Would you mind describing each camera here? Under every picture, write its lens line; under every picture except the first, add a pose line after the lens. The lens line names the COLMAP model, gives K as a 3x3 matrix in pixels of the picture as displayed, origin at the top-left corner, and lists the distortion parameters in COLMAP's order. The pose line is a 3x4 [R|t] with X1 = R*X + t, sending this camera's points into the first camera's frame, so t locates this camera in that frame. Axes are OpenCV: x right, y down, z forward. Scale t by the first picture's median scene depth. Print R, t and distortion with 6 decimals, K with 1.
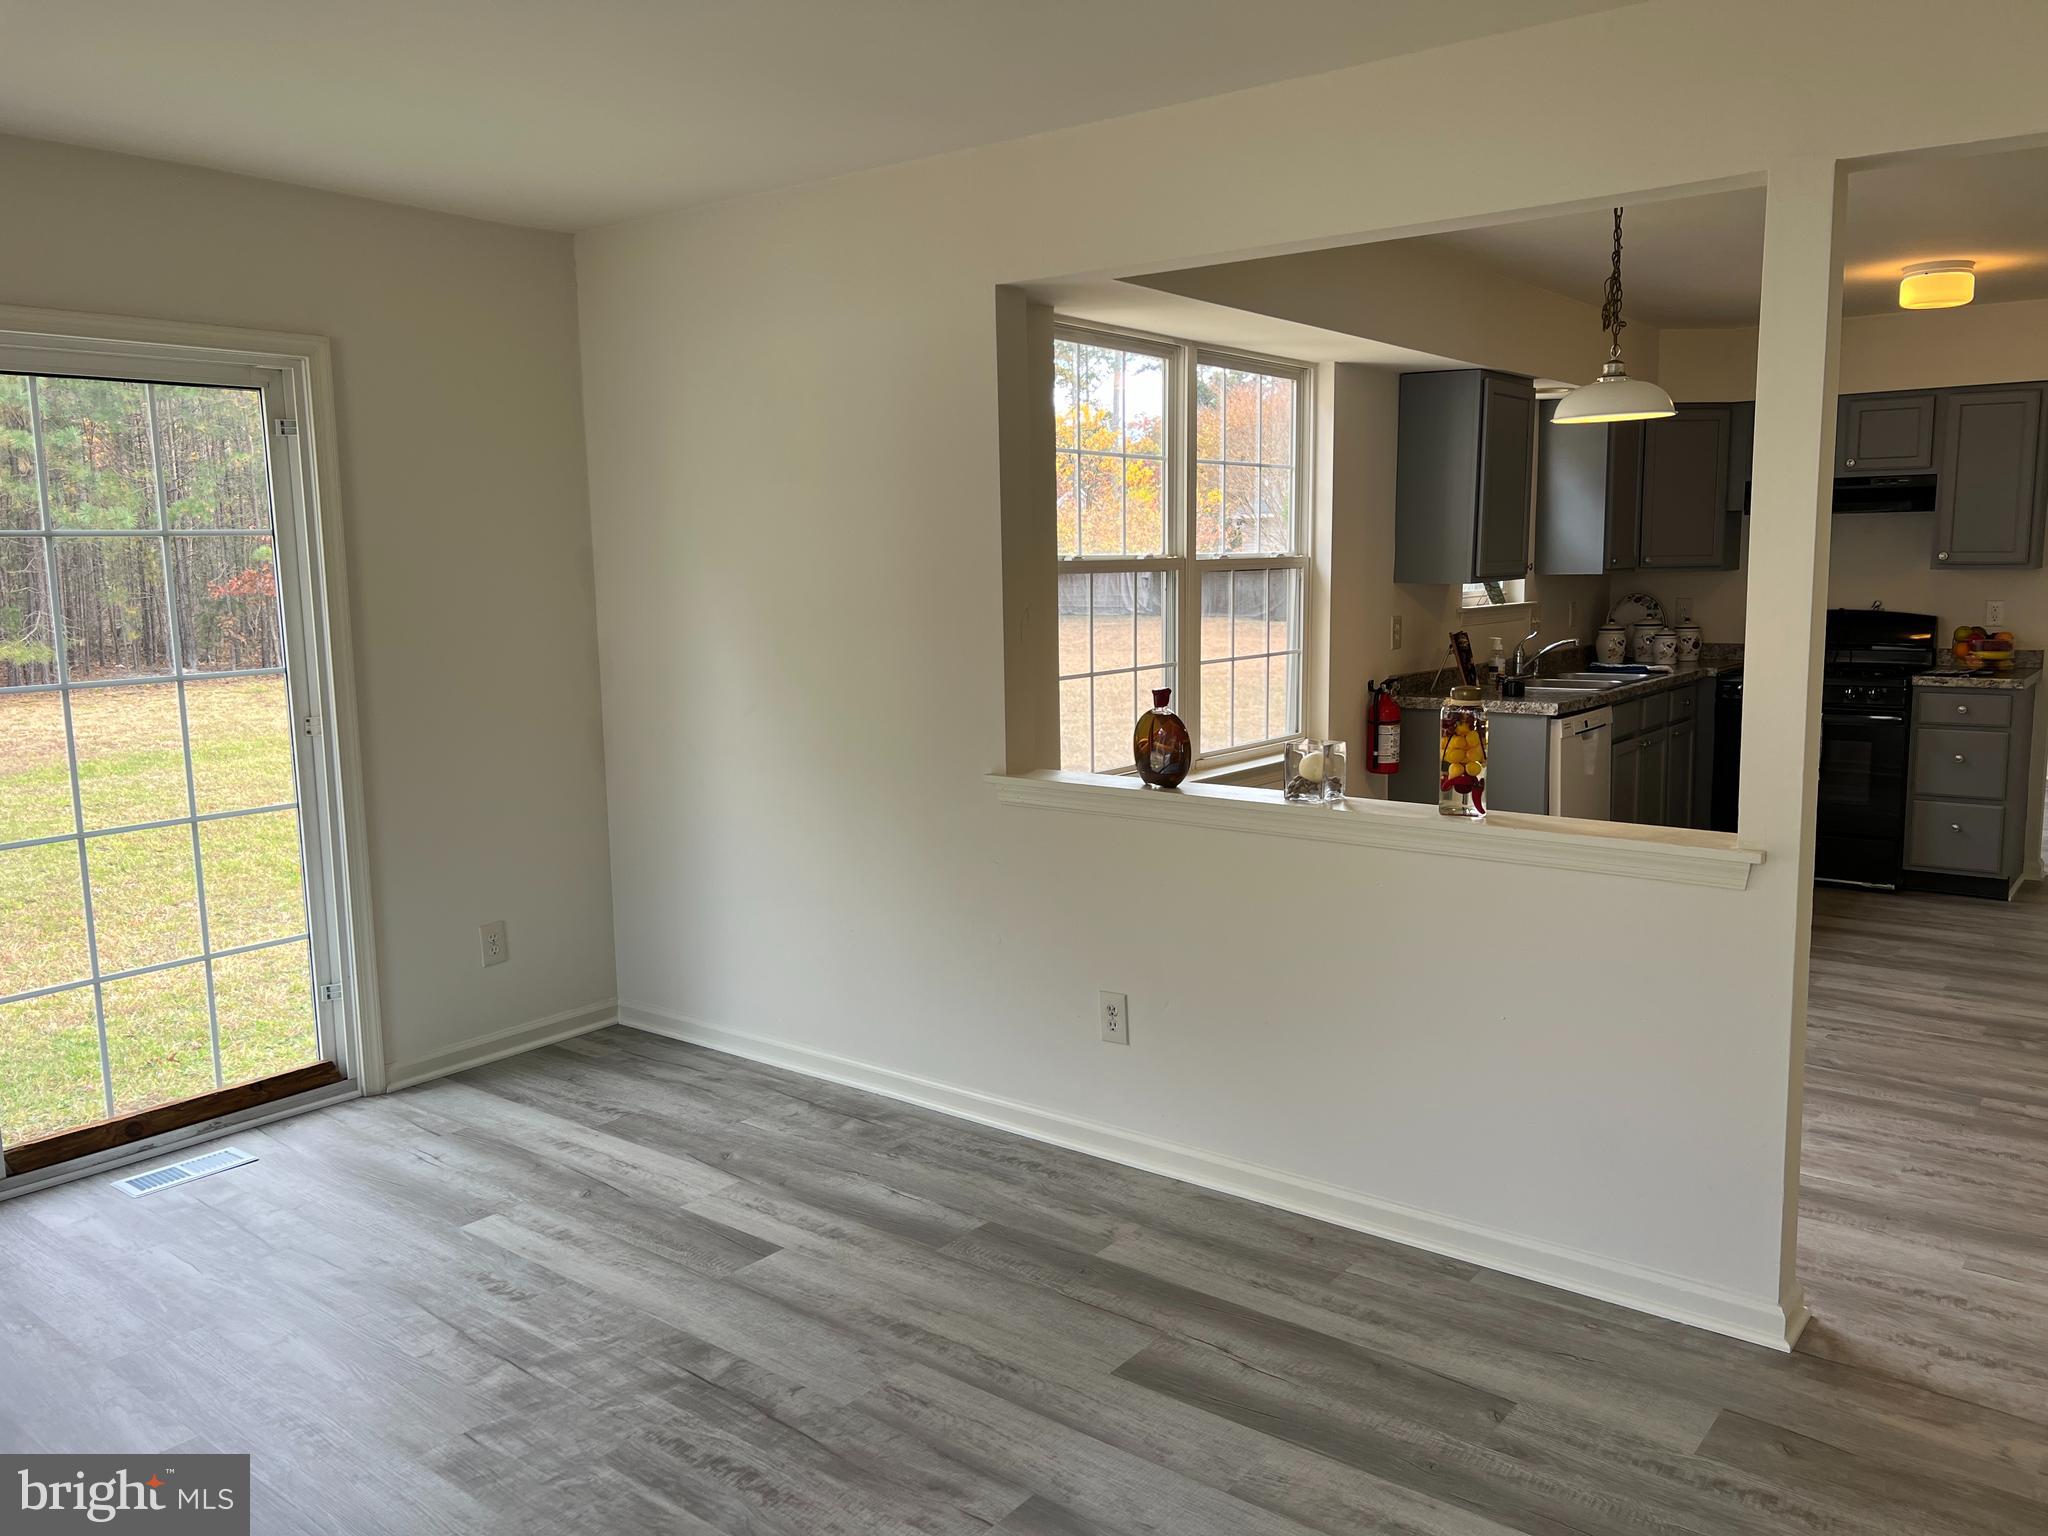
lens RADIAL K [[1534.3, 0, 1050.5], [0, 1534.3, 764.0], [0, 0, 1]] dist [0.050877, -0.054733]
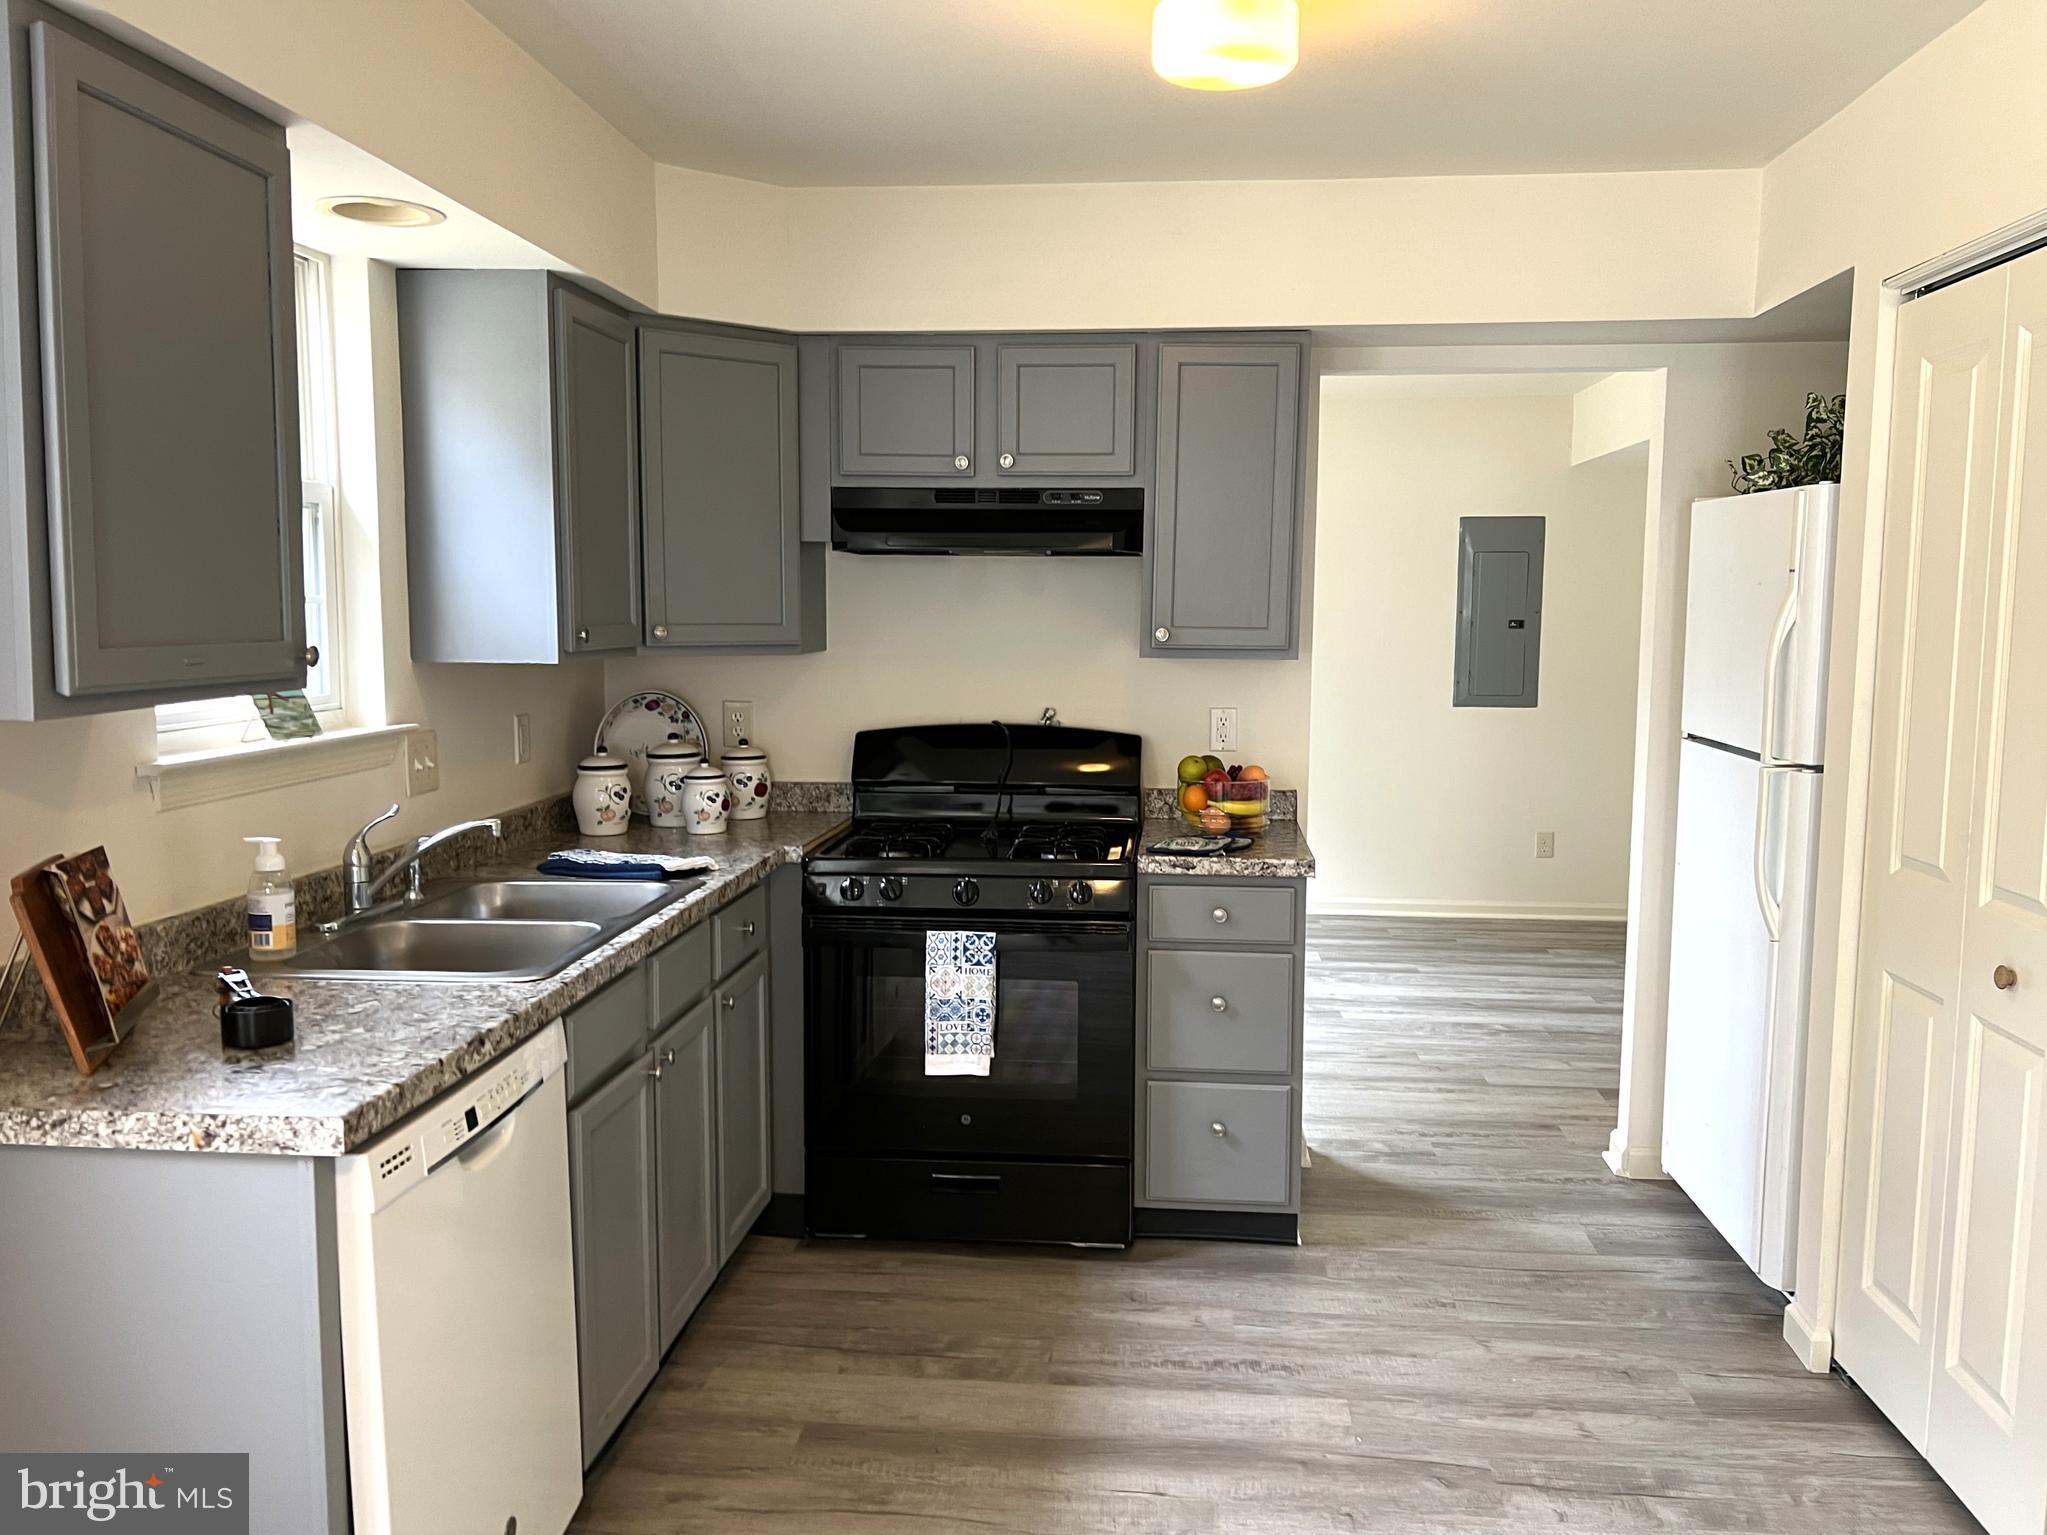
lens RADIAL K [[1533.5, 0, 1050.0], [0, 1533.5, 763.5], [0, 0, 1]] dist [0.050877, -0.054733]
pose [[0.837582, -0.037438, 0.545027, 0.131696], [0.051041, 0.998648, -0.009840, -0.046713], [-0.543921, 0.036060, 0.838361, 0.310437]]
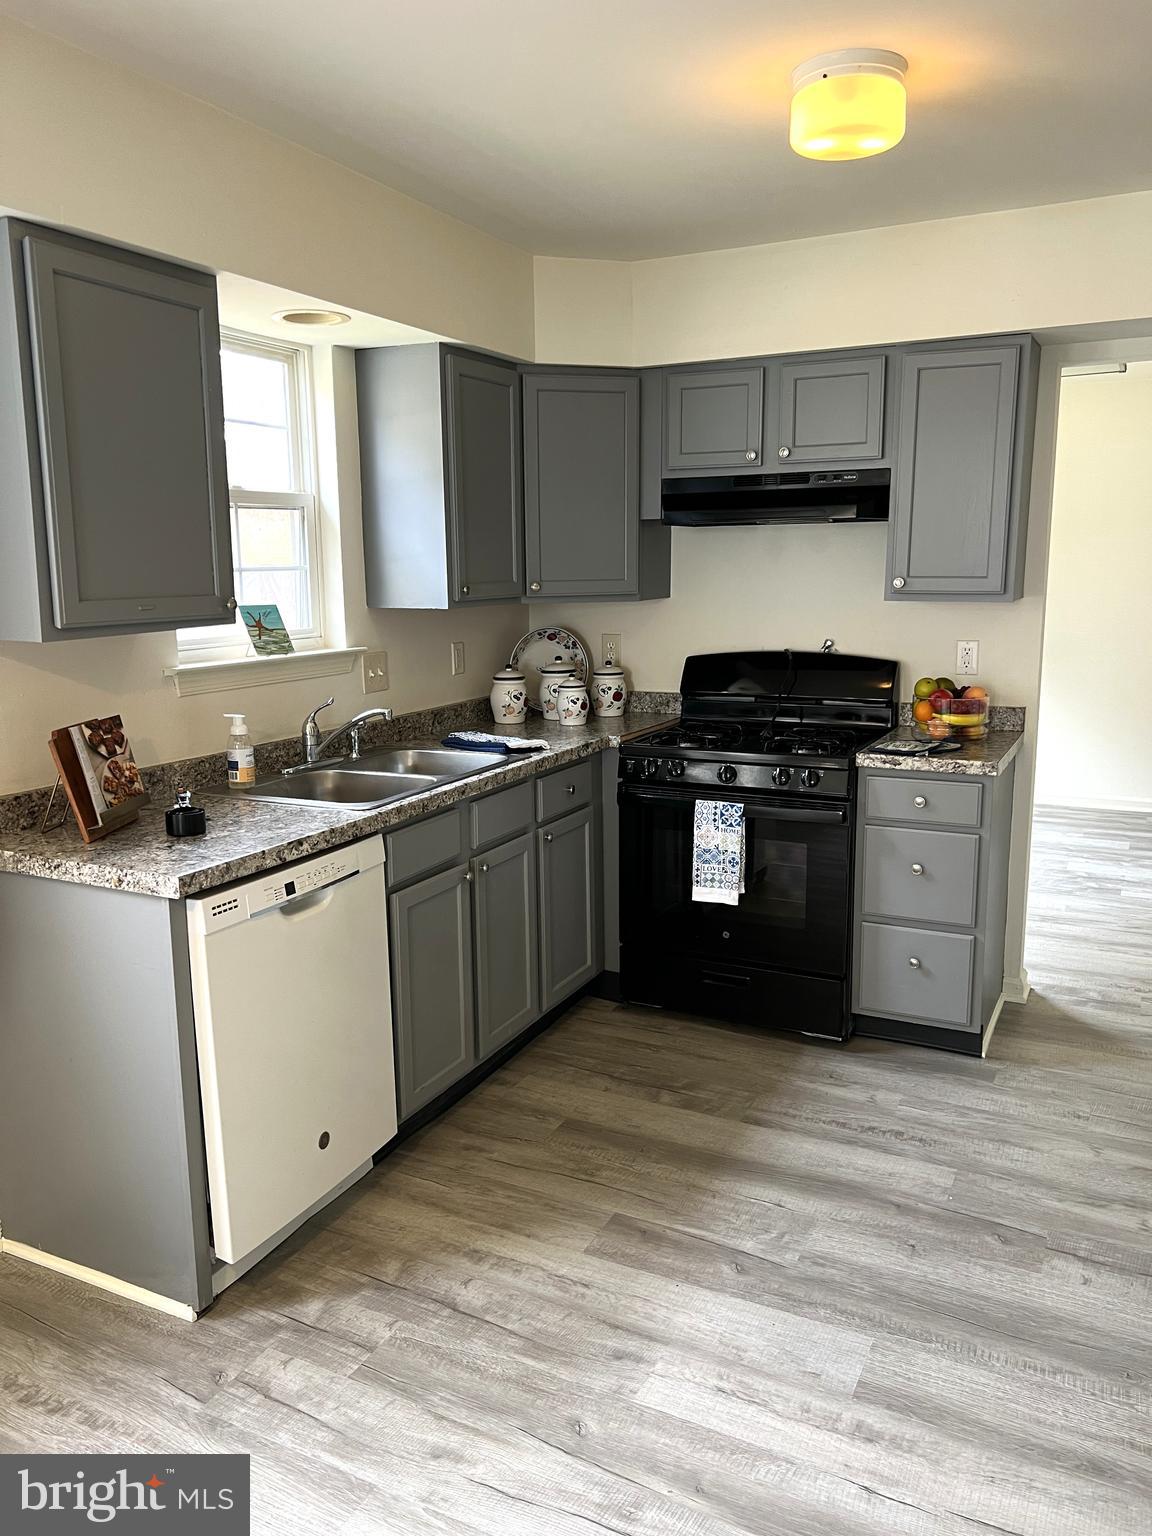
lens RADIAL K [[1150.7, 0, 614.2], [0, 1150.7, 763.0], [0, 0, 1]] dist [0.050877, -0.054733]
pose [[0.979555, -0.031667, 0.198670, 0.186324], [0.022721, 0.998630, 0.047146, -0.043734], [-0.199891, -0.041668, 0.978932, 0.274229]]
